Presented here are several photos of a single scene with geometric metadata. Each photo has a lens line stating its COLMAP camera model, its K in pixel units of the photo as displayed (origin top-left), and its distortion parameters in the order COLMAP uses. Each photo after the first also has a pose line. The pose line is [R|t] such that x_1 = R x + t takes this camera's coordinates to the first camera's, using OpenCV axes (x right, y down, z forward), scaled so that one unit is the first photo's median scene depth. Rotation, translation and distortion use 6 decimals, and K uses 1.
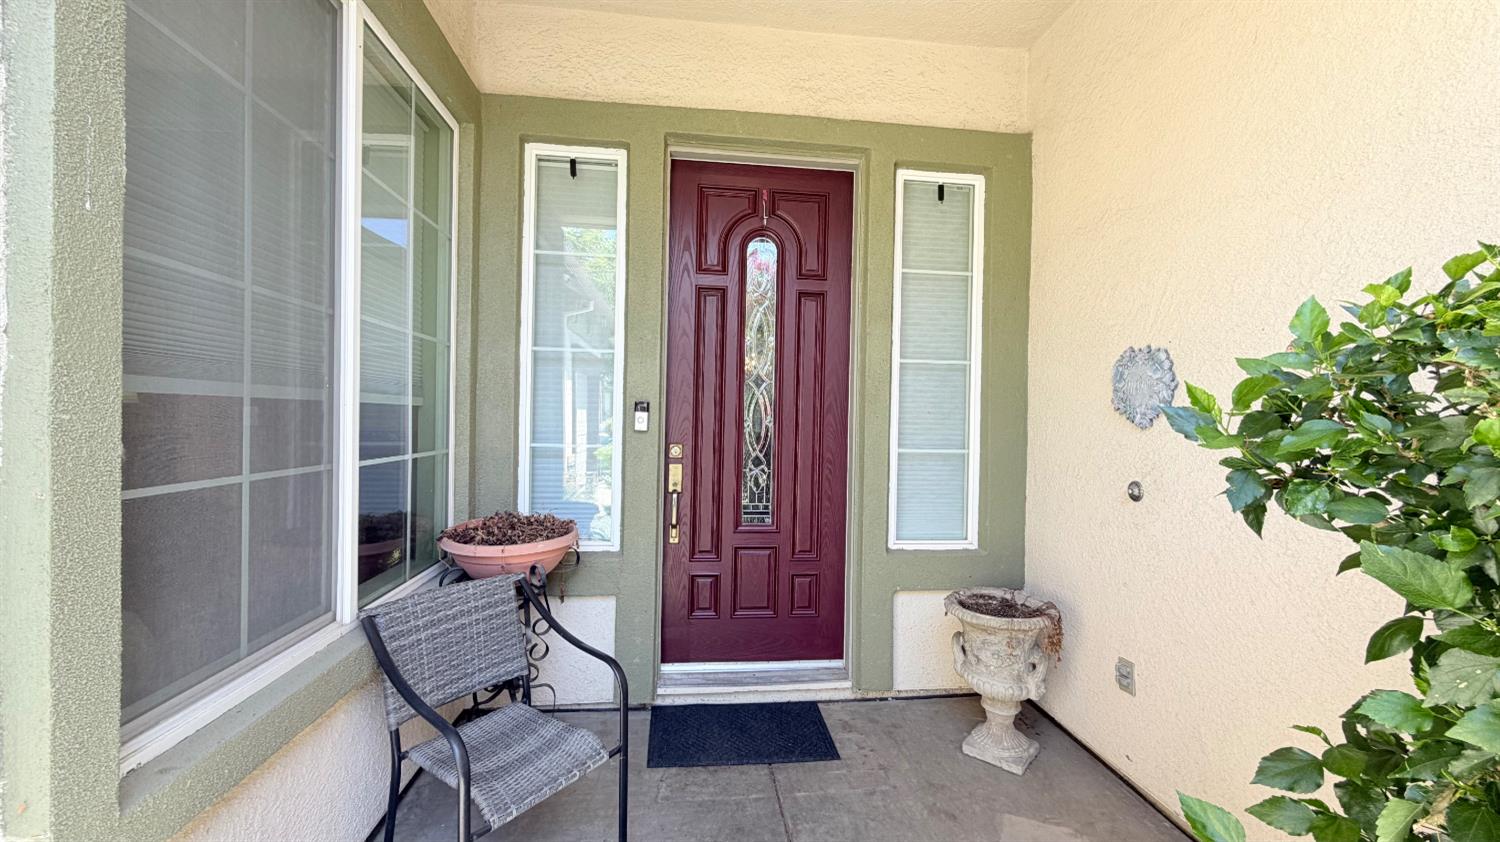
lens RADIAL K [[598.5, 0, 754.5], [0, 598.5, 424.5], [0, 0, 1]] dist [-0.000660, 0.000544]
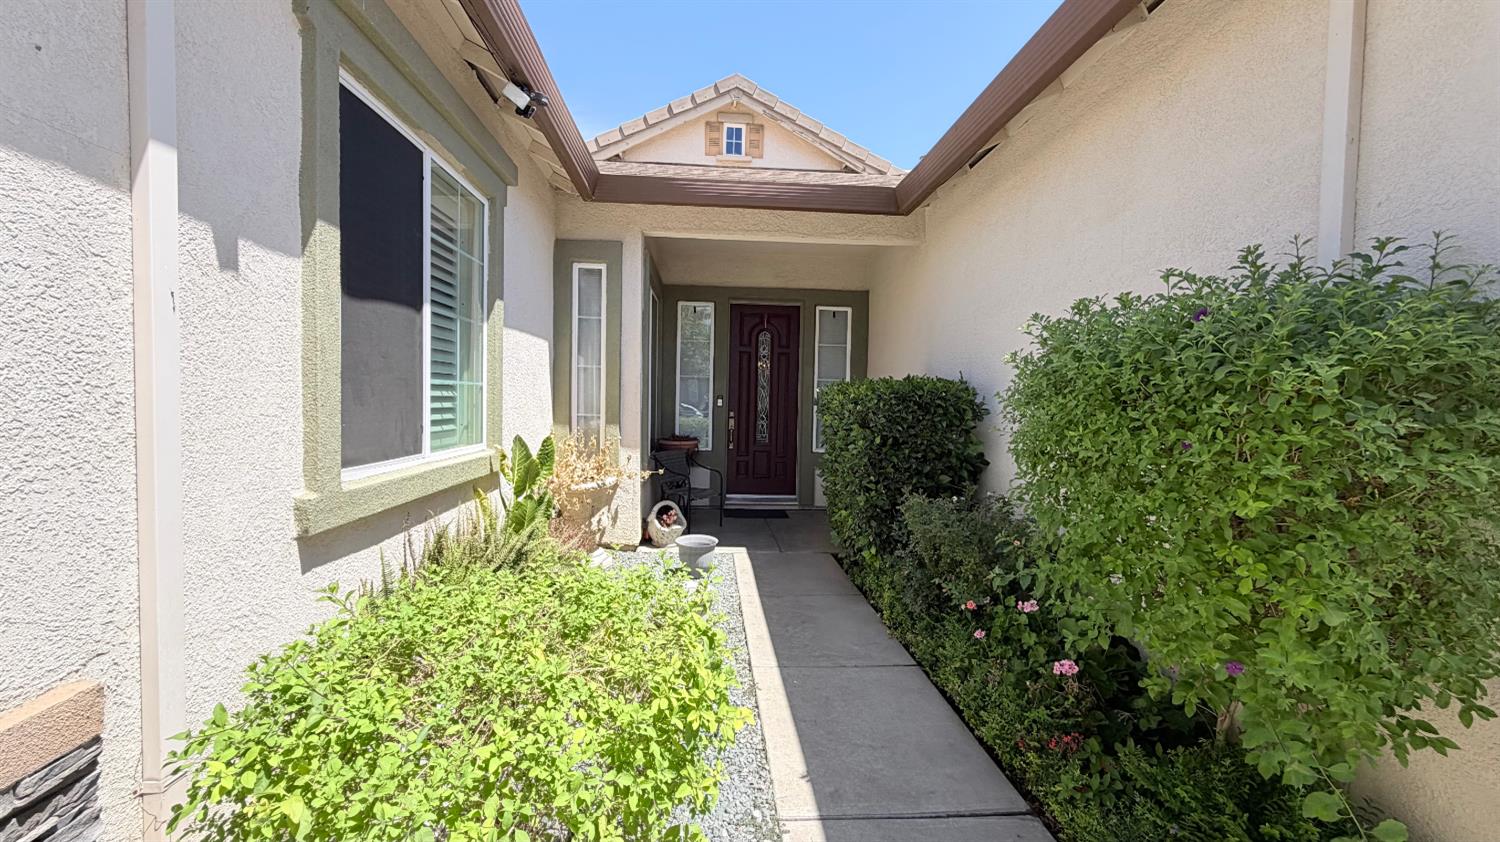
lens RADIAL K [[598.5, 0, 748.8], [0, 598.5, 421.0], [0, 0, 1]] dist [-0.000660, 0.000544]
pose [[0.998209, 0.005457, -0.059568, 0.100553], [-0.003518, 0.999462, 0.032613, -0.009749], [0.059714, -0.032345, 0.997691, -1.621192]]
